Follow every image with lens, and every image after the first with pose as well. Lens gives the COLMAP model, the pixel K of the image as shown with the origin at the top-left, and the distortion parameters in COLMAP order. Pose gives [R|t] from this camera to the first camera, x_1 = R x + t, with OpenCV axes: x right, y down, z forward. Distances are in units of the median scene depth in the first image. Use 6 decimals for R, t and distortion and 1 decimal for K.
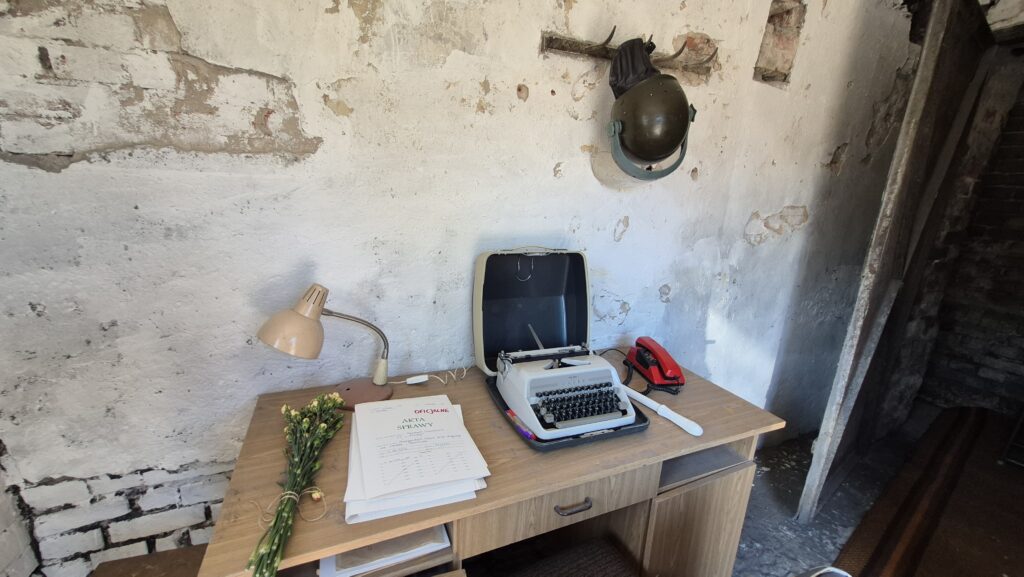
lens RADIAL K [[404.1, 0, 514.6], [0, 404.1, 295.6], [0, 0, 1]] dist [0.000352, 0.000066]
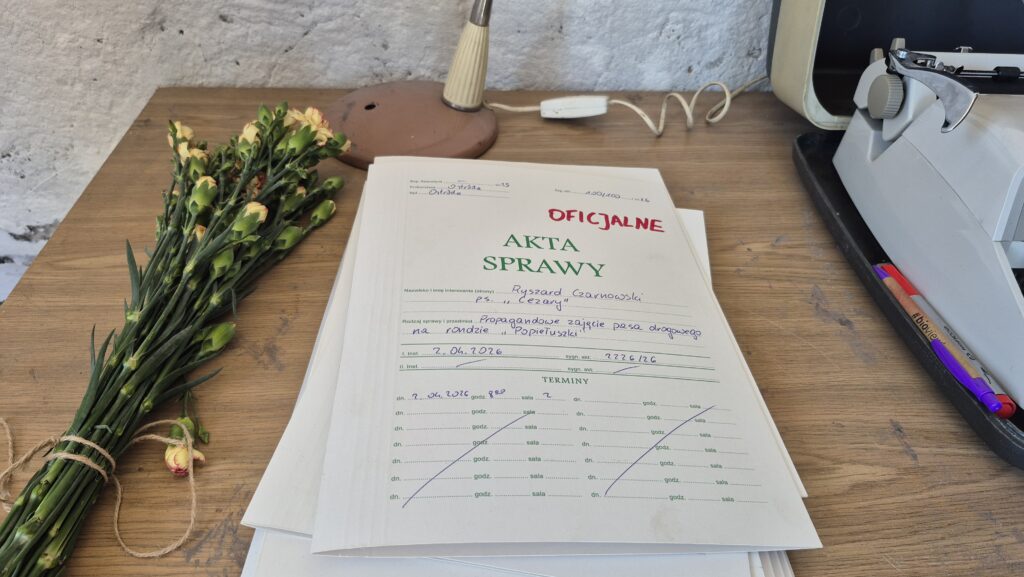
lens RADIAL K [[728.1, 0, 500.4], [0, 728.1, 287.5], [0, 0, 1]] dist [0.099213, -0.142097]
pose [[0.933892, 0.209878, -0.289477, -0.105054], [-0.072424, 0.903854, 0.421666, 0.104727], [0.350143, -0.372826, 0.859302, 0.465905]]
